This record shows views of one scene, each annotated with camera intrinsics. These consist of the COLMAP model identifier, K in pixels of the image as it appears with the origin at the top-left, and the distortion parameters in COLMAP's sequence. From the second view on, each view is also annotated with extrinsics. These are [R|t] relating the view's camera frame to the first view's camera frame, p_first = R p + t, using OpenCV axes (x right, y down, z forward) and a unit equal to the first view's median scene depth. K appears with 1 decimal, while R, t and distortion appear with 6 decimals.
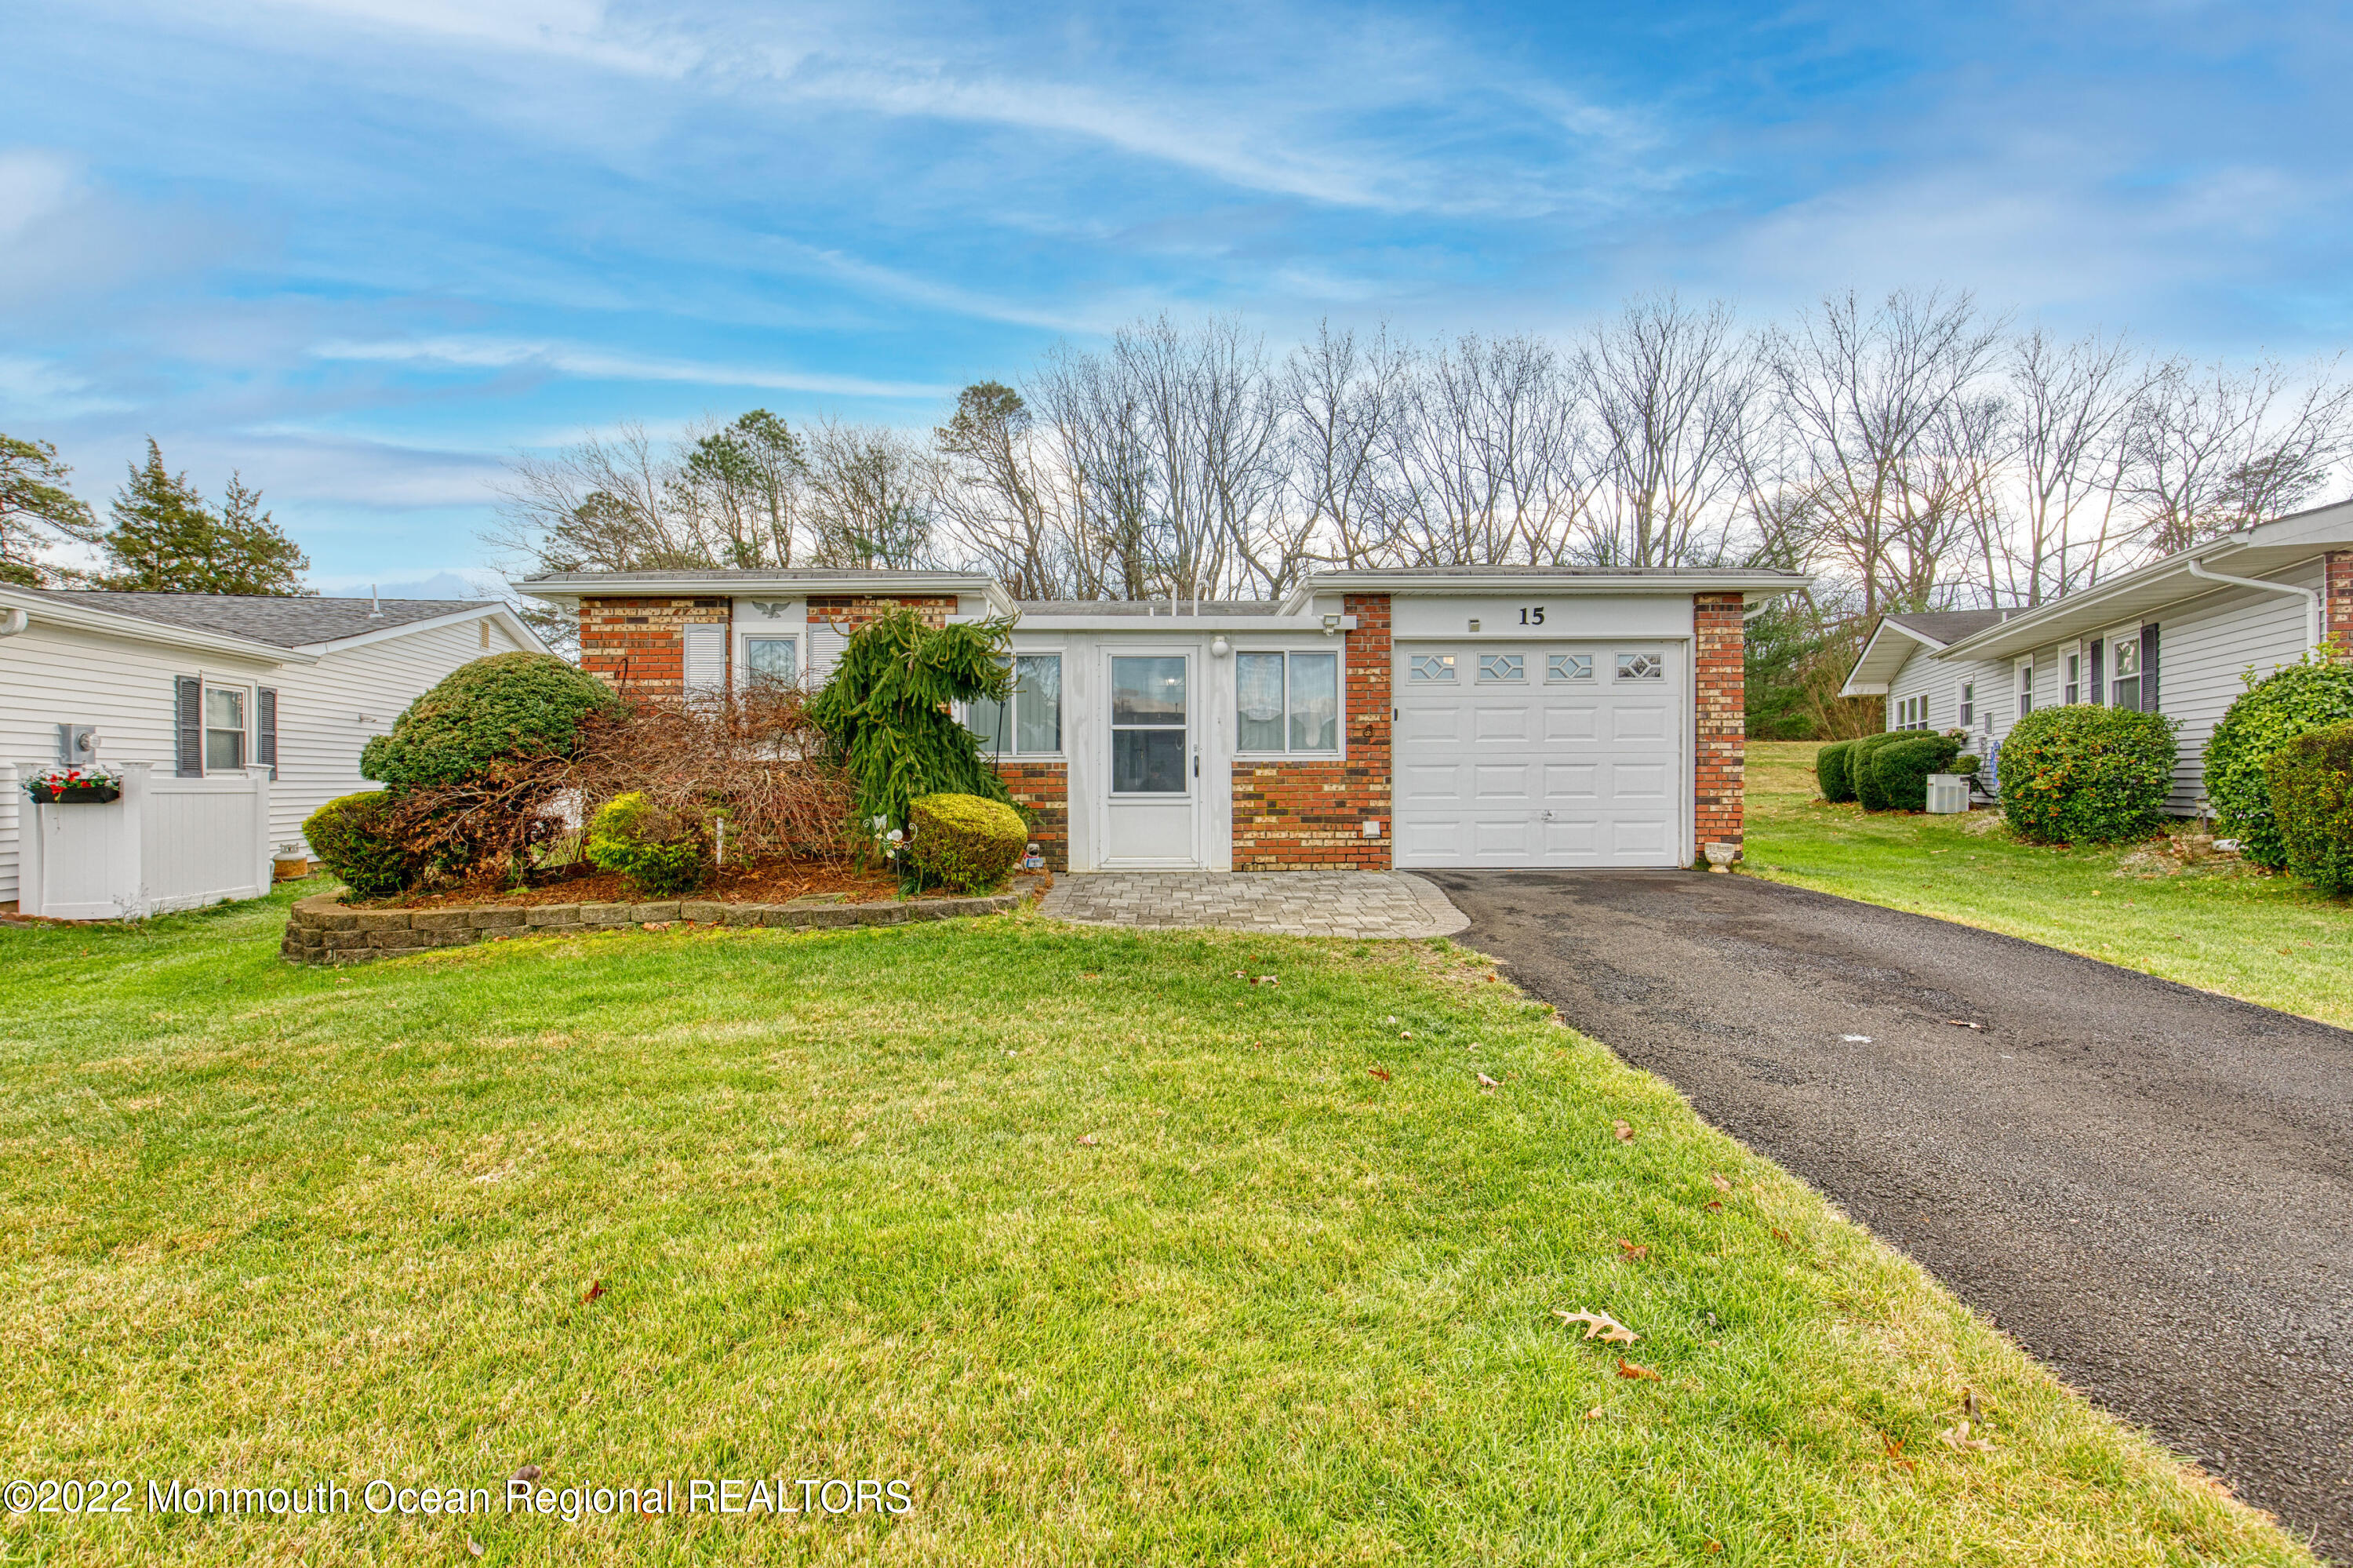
lens RADIAL K [[1089.1, 0, 1187.0], [0, 1089.1, 778.1], [0, 0, 1]] dist [0.003115, -0.002897]
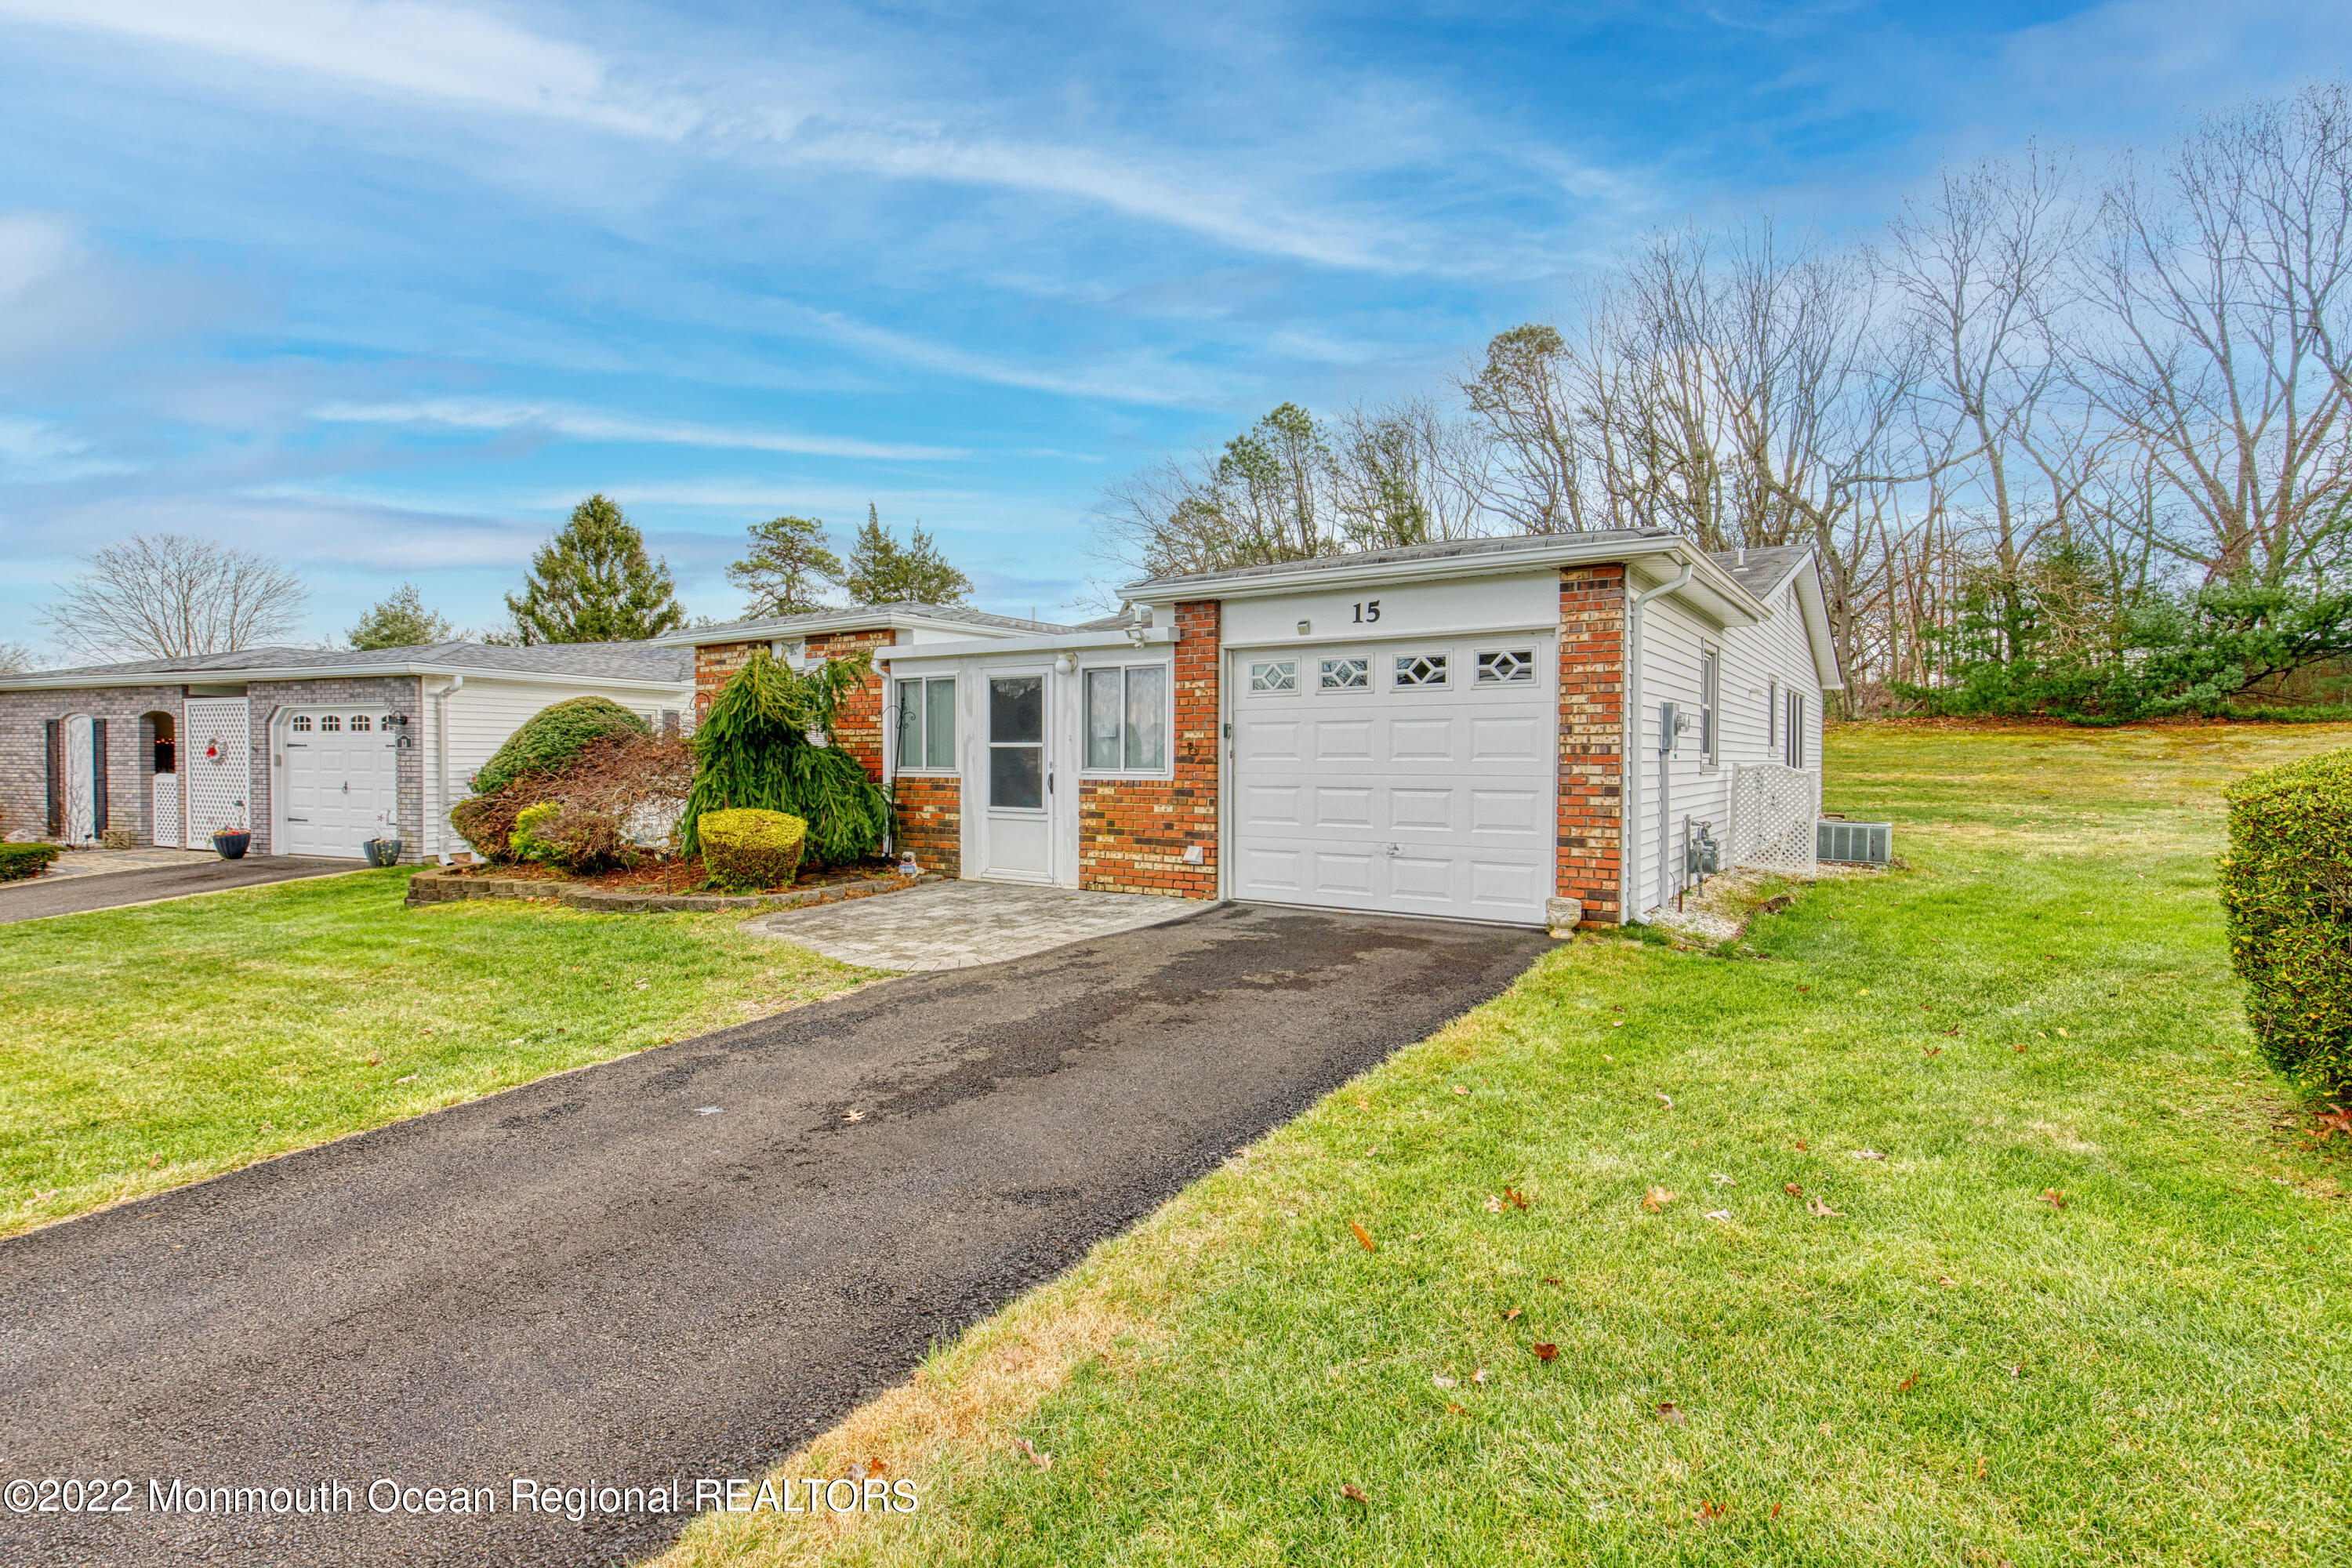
lens RADIAL K [[1199.4, 0, 1228.4], [0, 1199.4, 768.4], [0, 0, 1]] dist [0.013058, 0.000035]
pose [[0.810614, 0.013727, -0.585420, 0.789120], [-0.006553, 0.999875, 0.014371, -0.041482], [0.585544, -0.007813, 0.810603, 0.188792]]
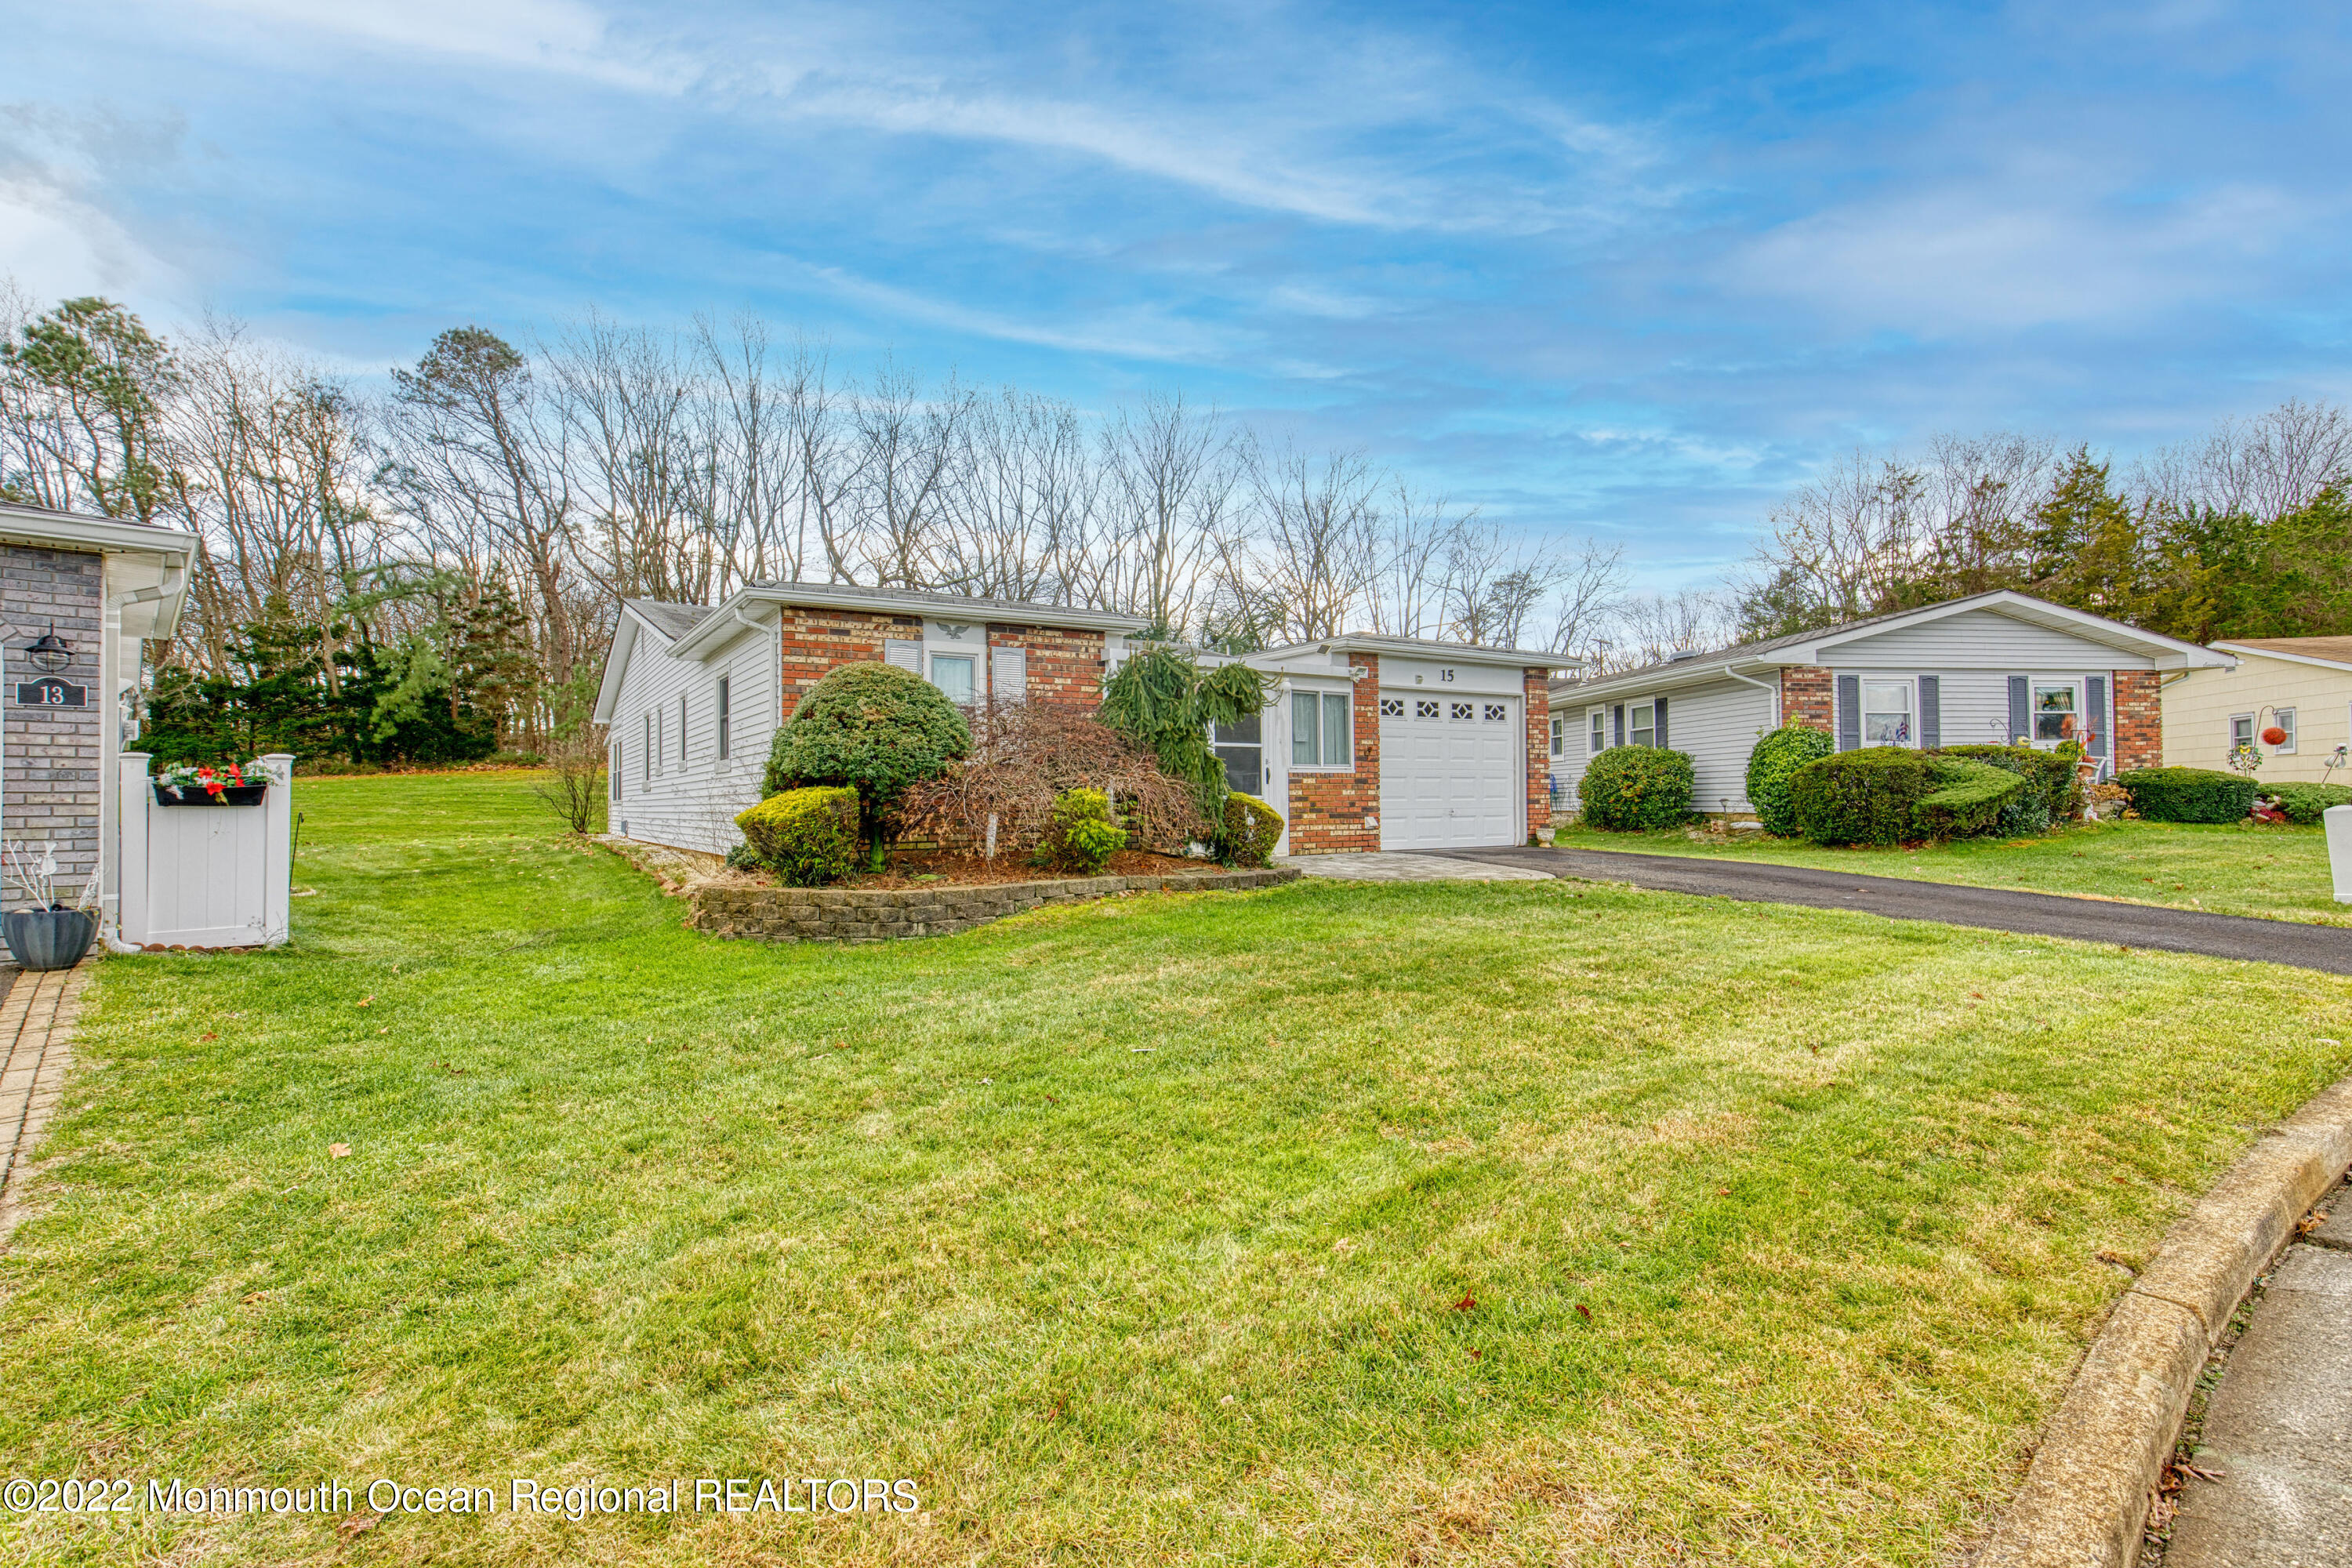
lens RADIAL K [[1088.6, 0, 1239.4], [0, 1088.6, 777.9], [0, 0, 1]] dist [0.003115, -0.002897]
pose [[0.849141, 0.008504, 0.528098, -0.704756], [0.004005, 0.999738, -0.022538, 0.020827], [-0.528151, 0.021253, 0.848884, -0.092047]]
